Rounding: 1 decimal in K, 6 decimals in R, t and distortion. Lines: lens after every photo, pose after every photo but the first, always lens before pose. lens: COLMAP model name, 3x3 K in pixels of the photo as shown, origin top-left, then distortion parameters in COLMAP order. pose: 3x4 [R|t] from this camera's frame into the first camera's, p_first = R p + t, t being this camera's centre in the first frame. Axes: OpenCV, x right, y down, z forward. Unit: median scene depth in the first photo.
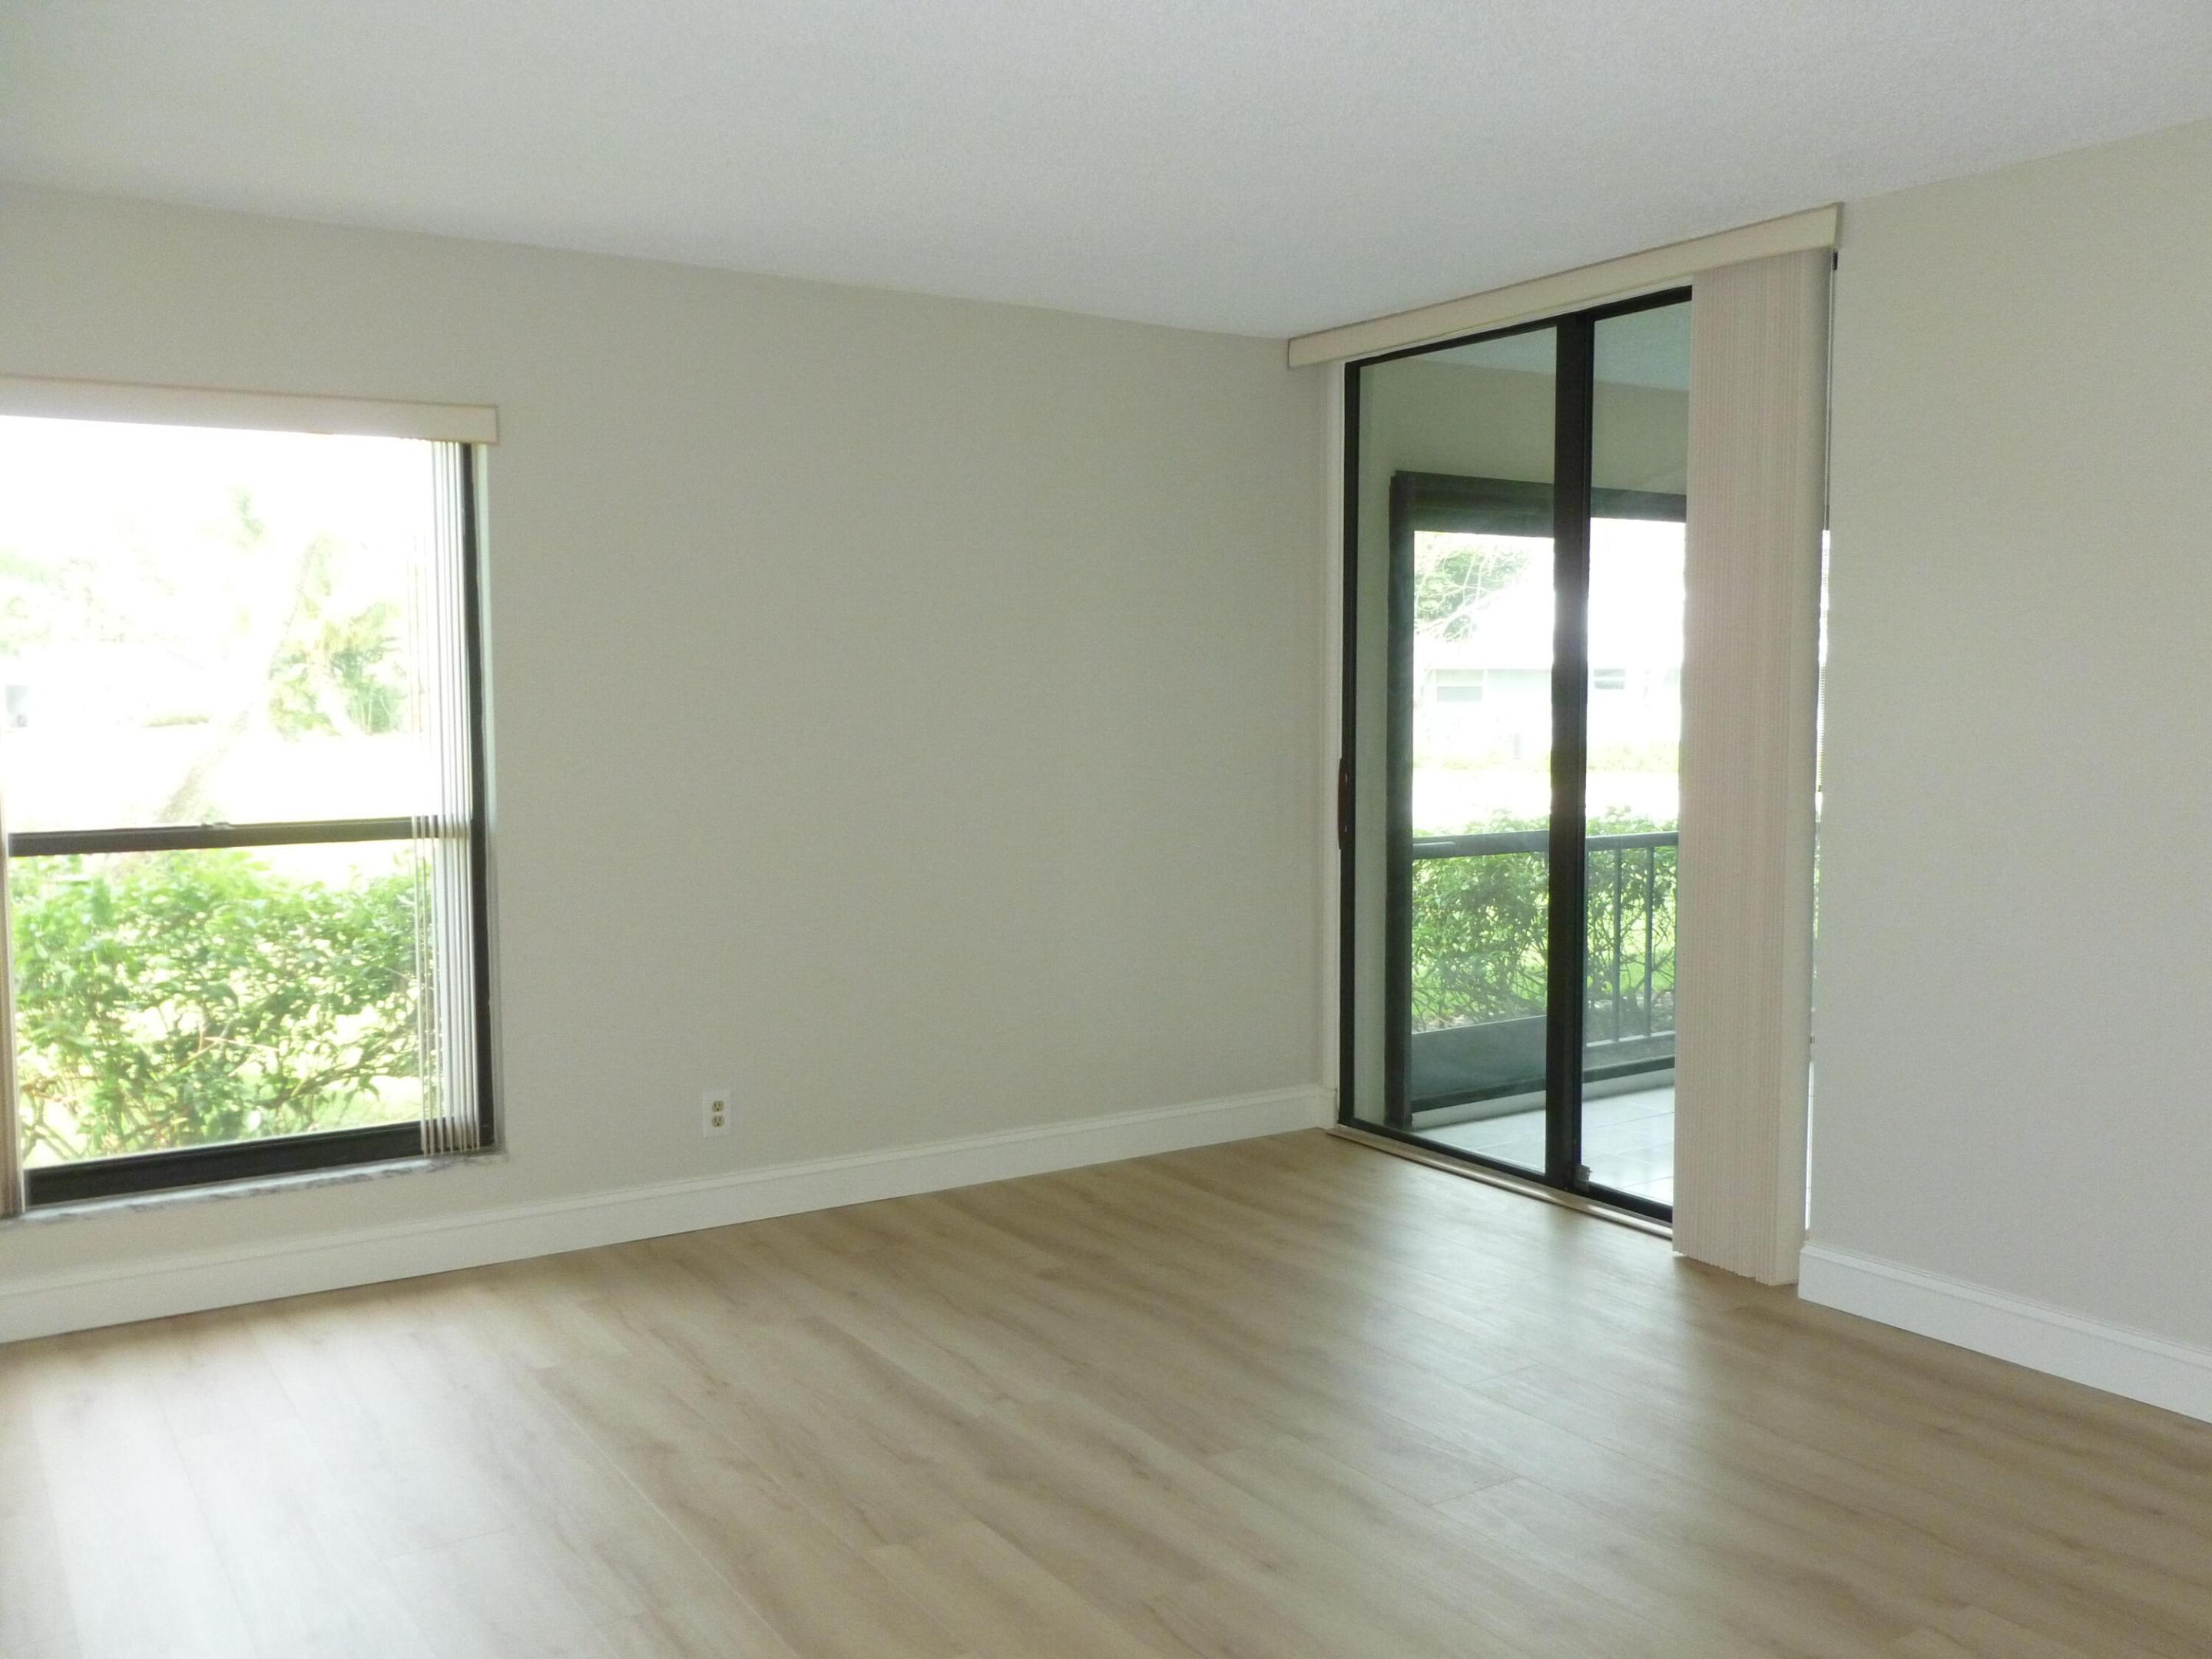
lens RADIAL K [[1863.0, 0, 1106.0], [0, 1863.0, 829.5], [0, 0, 1]] dist [-0.066856, 0.049903]
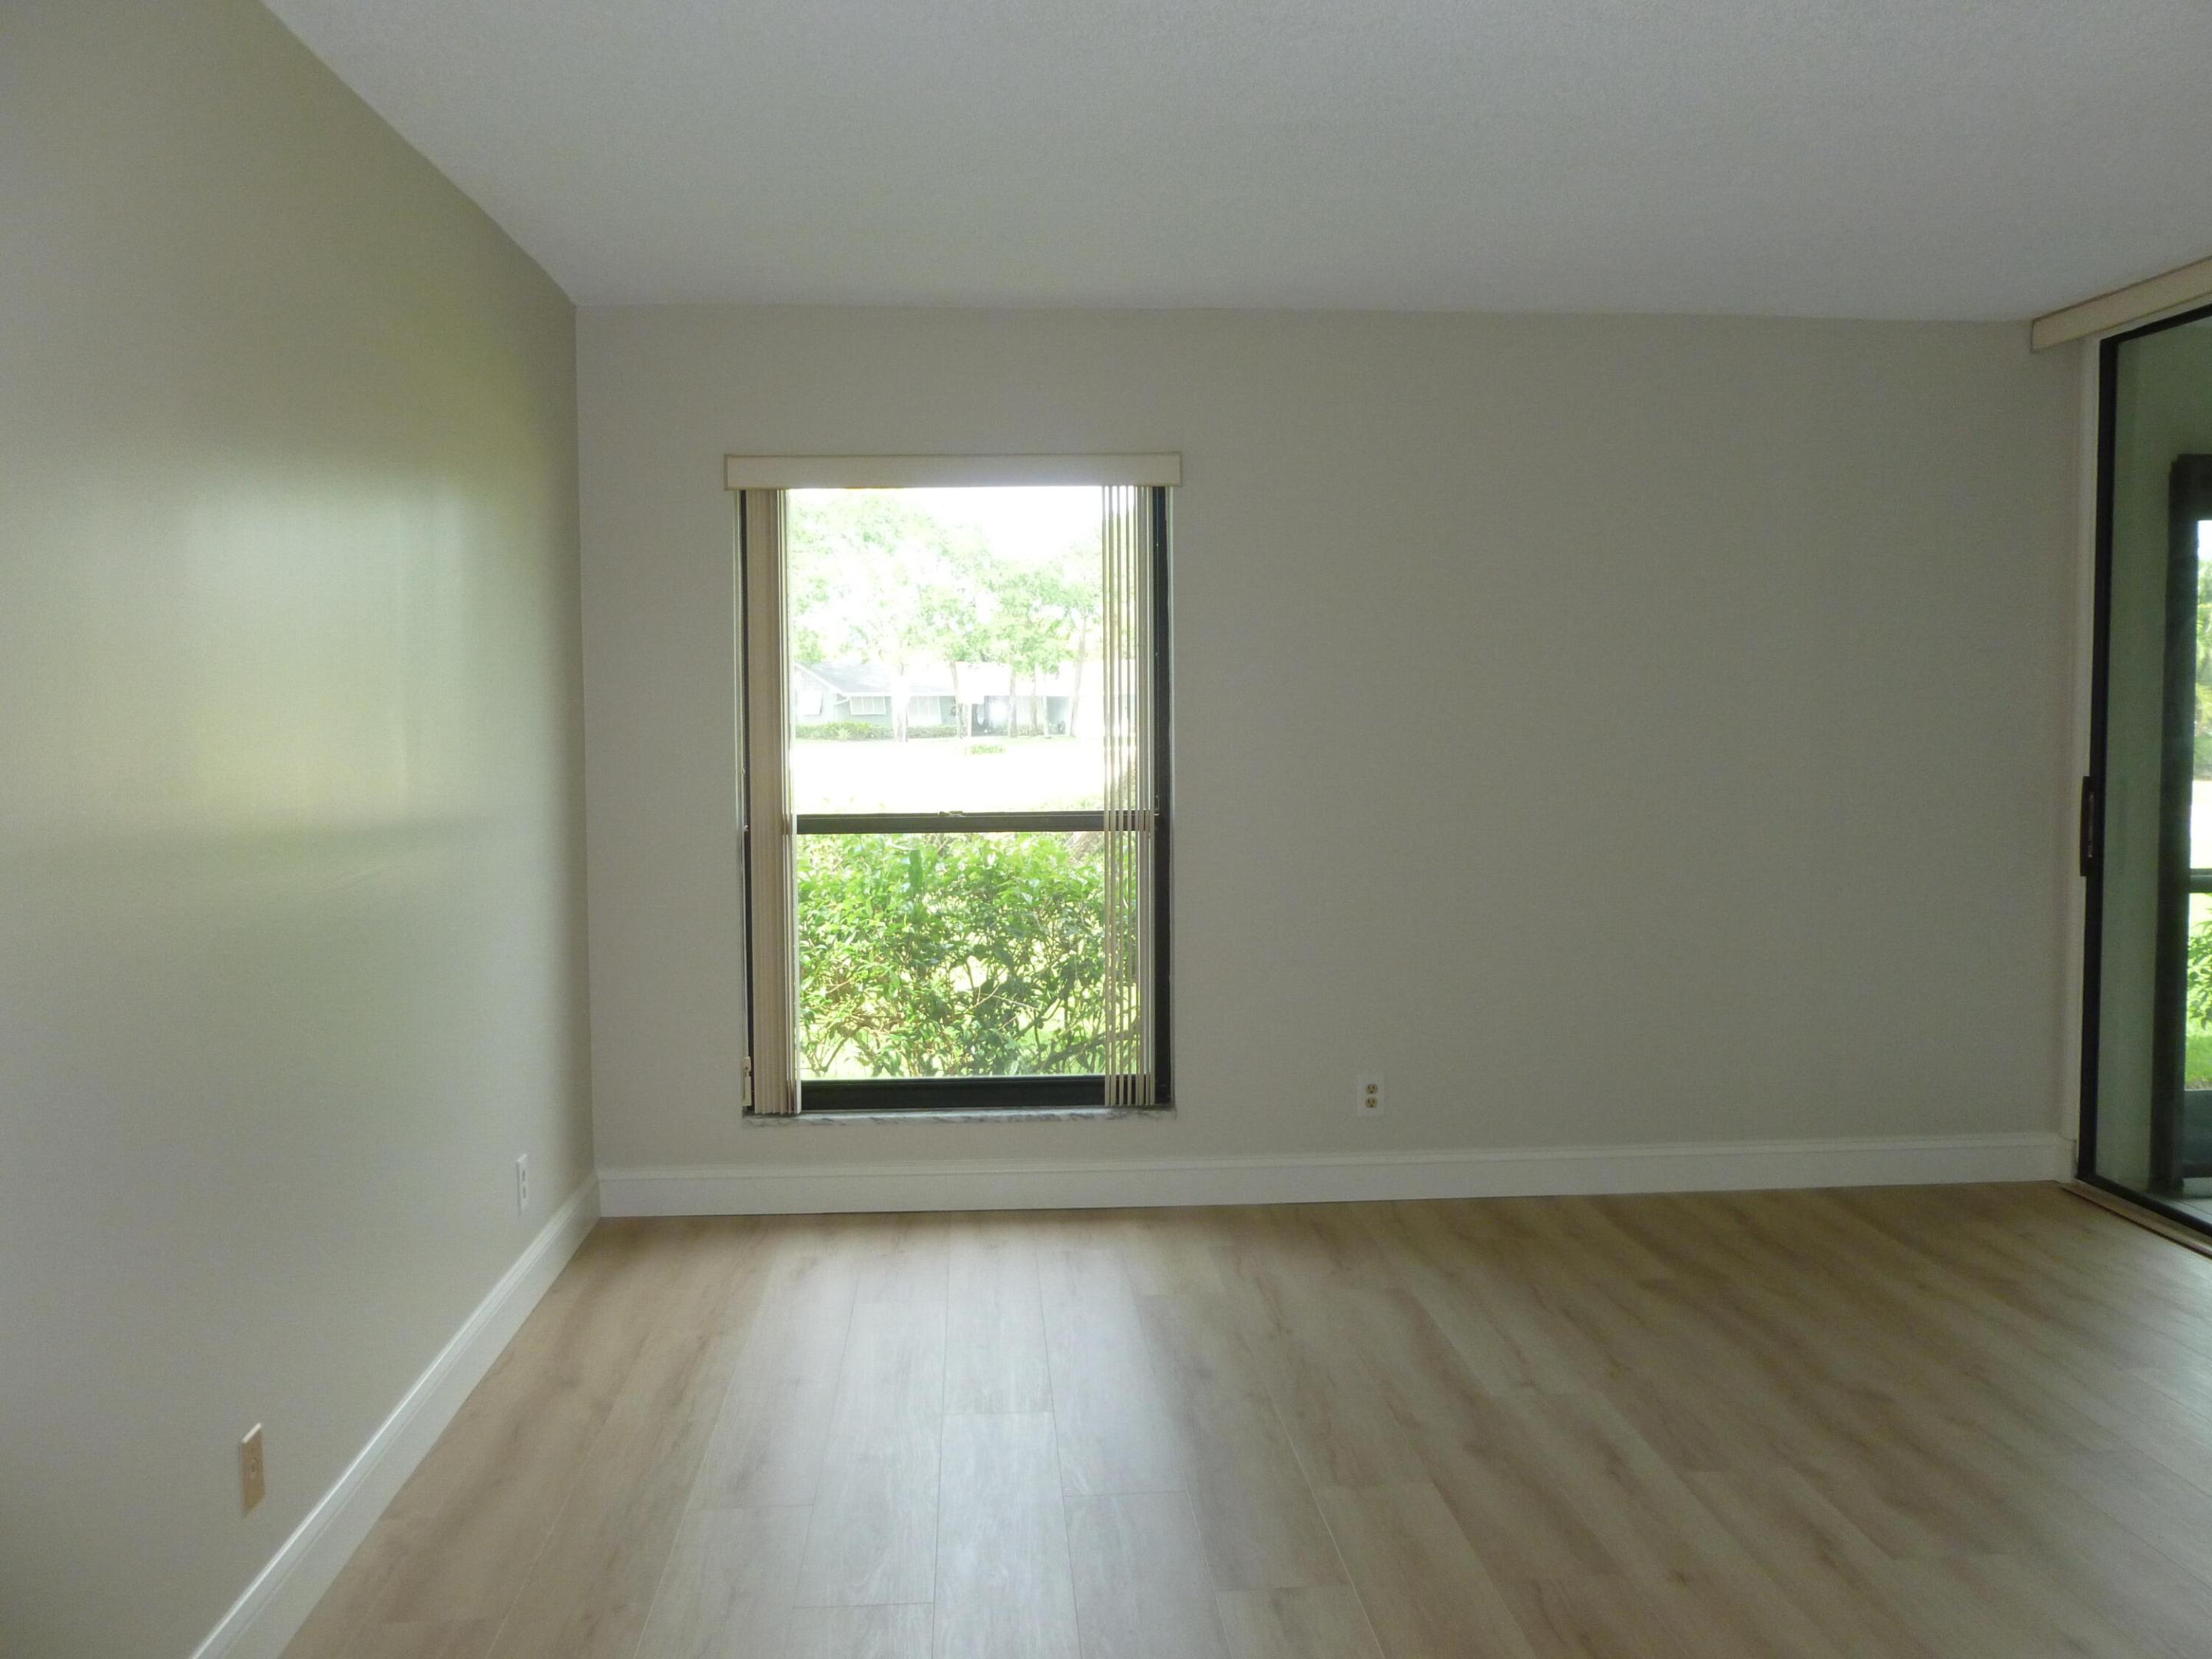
lens RADIAL K [[1869.6, 0, 1106.0], [0, 1869.6, 829.5], [0, 0, 1]] dist [-0.105967, 0.073016]
pose [[0.865352, 0.030059, -0.500262, 0.209021], [-0.033130, 0.999447, 0.002746, 0.001702], [0.500068, 0.014197, 0.865870, -0.011332]]
